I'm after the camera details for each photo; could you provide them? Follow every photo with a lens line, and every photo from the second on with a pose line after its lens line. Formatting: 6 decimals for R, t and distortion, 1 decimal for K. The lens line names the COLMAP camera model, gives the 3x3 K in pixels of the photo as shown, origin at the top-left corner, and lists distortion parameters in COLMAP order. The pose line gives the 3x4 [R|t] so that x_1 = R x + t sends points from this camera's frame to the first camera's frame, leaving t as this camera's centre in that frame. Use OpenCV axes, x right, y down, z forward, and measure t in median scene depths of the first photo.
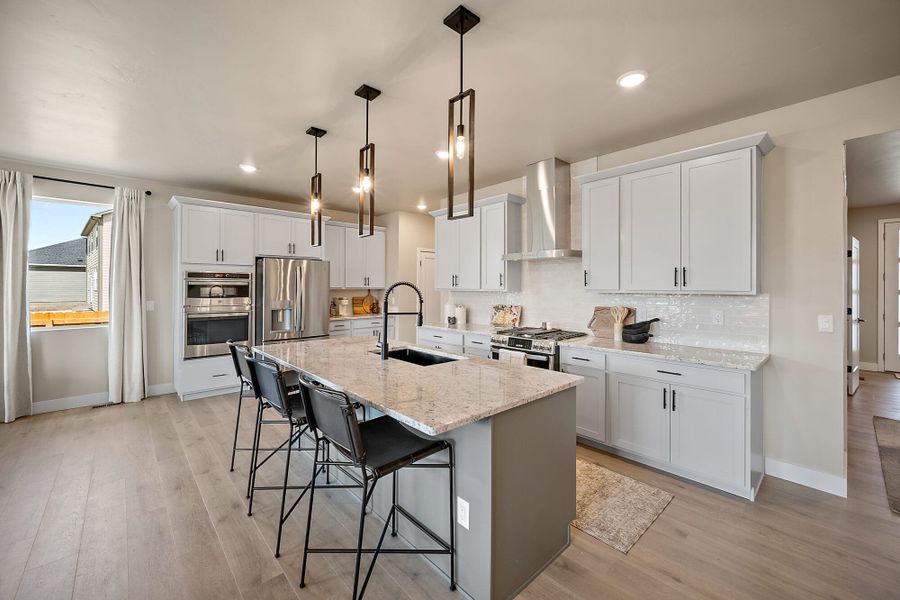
lens RADIAL K [[363.6, 0, 450.0], [0, 363.6, 284.0], [0, 0, 1]] dist [-0.005633, 0.000365]
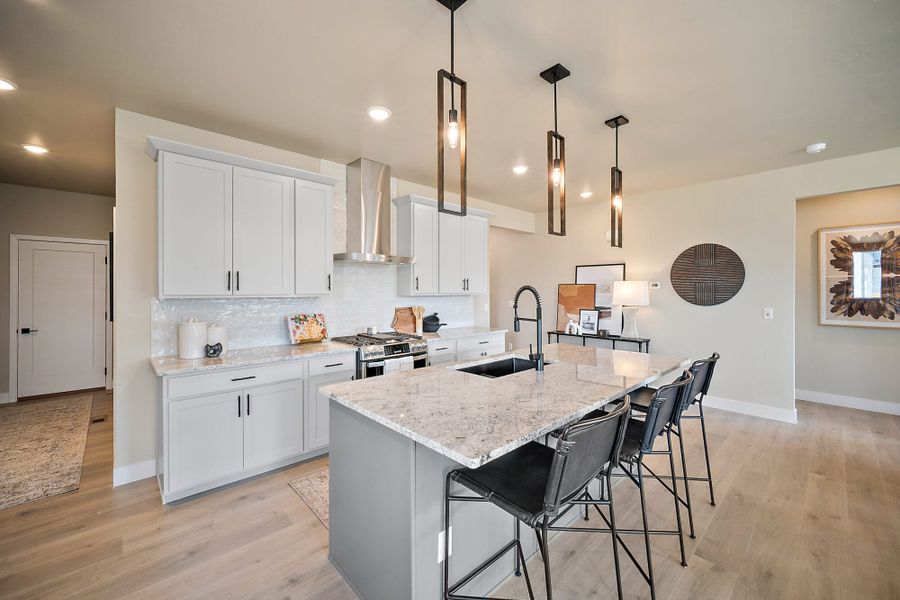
lens RADIAL K [[363.6, 0, 451.1], [0, 363.6, 302.5], [0, 0, 1]] dist [-0.005633, 0.000365]
pose [[-0.023505, -0.032579, 0.999193, -0.632177], [-0.006411, 0.999453, 0.032437, 0.005915], [-0.999703, -0.005643, -0.023701, 0.728327]]
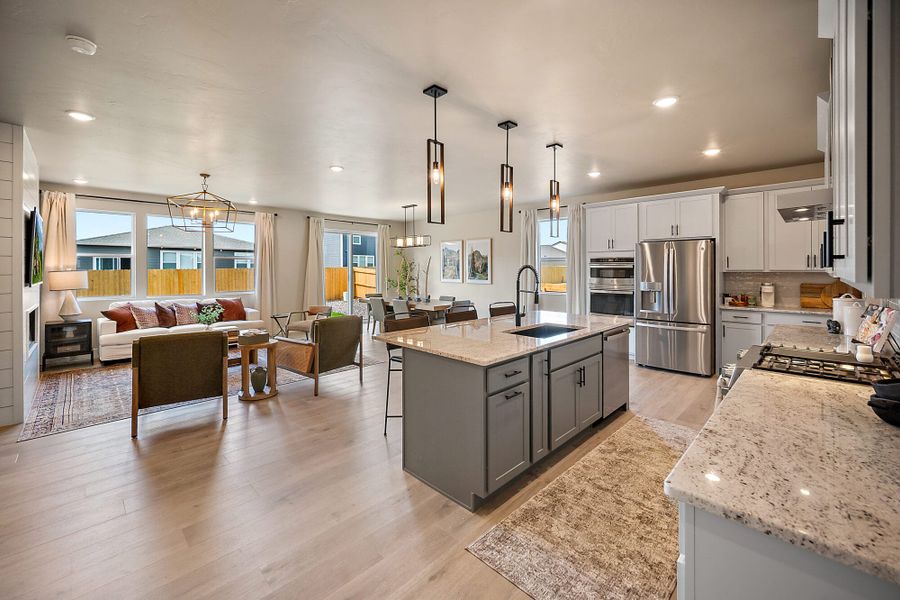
lens RADIAL K [[363.6, 0, 445.8], [0, 363.6, 266.5], [0, 0, 1]] dist [-0.005633, 0.000365]
pose [[0.046092, -0.006970, -0.998913, 0.637778], [0.007292, 0.999951, -0.006641, 0.003380], [0.998911, -0.006978, 0.046140, 0.402139]]
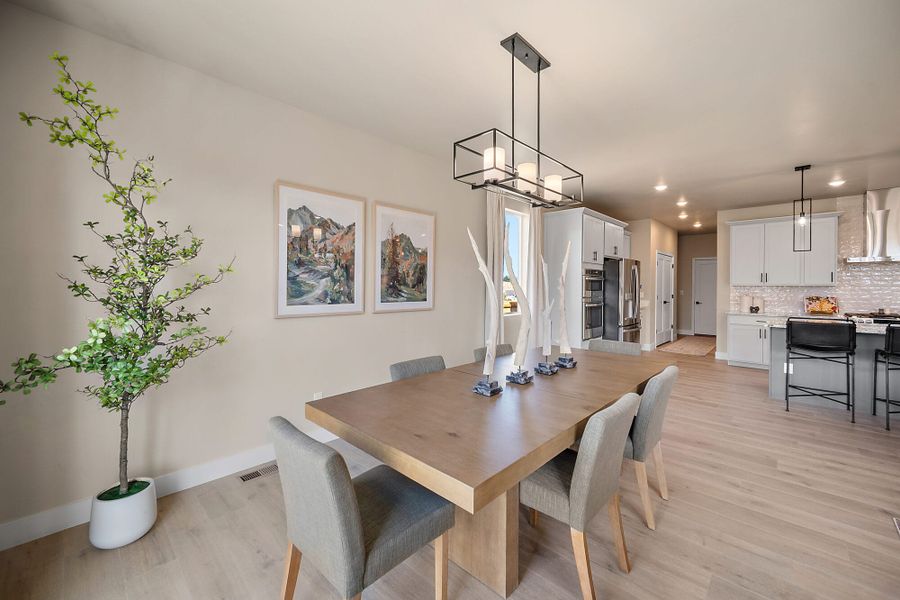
lens RADIAL K [[363.6, 0, 439.6], [0, 363.6, 285.8], [0, 0, 1]] dist [-0.005633, 0.000365]
pose [[0.997880, 0.005131, 0.064882, -1.304763], [-0.005553, 0.999965, 0.006322, 0.019131], [-0.064848, -0.006669, 0.997873, -0.196846]]
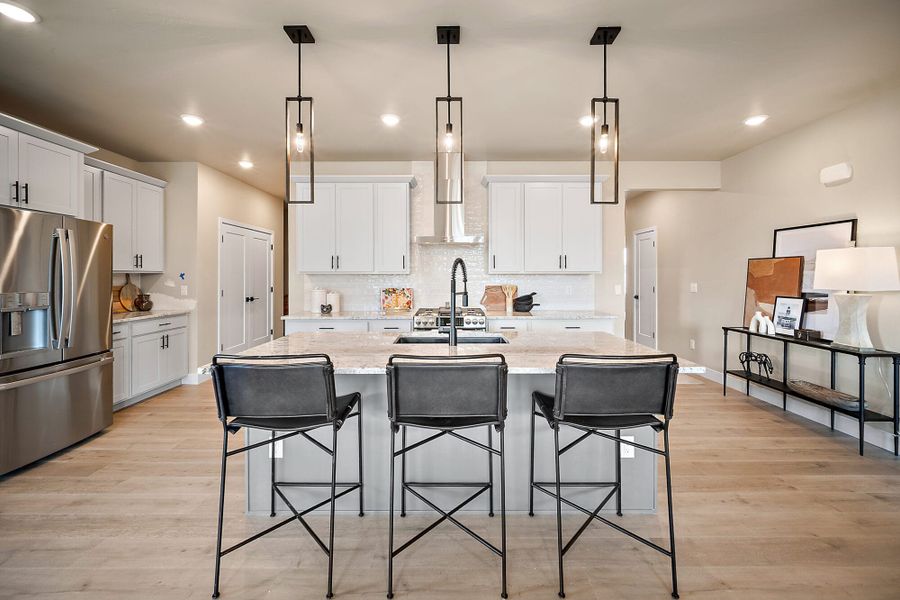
lens RADIAL K [[363.6, 0, 447.4], [0, 363.6, 279.5], [0, 0, 1]] dist [-0.005633, 0.000365]
pose [[0.673459, -0.008169, 0.739179, -0.487798], [-0.003388, 0.999894, 0.014138, 0.020815], [-0.739217, -0.012025, 0.673360, 0.244252]]
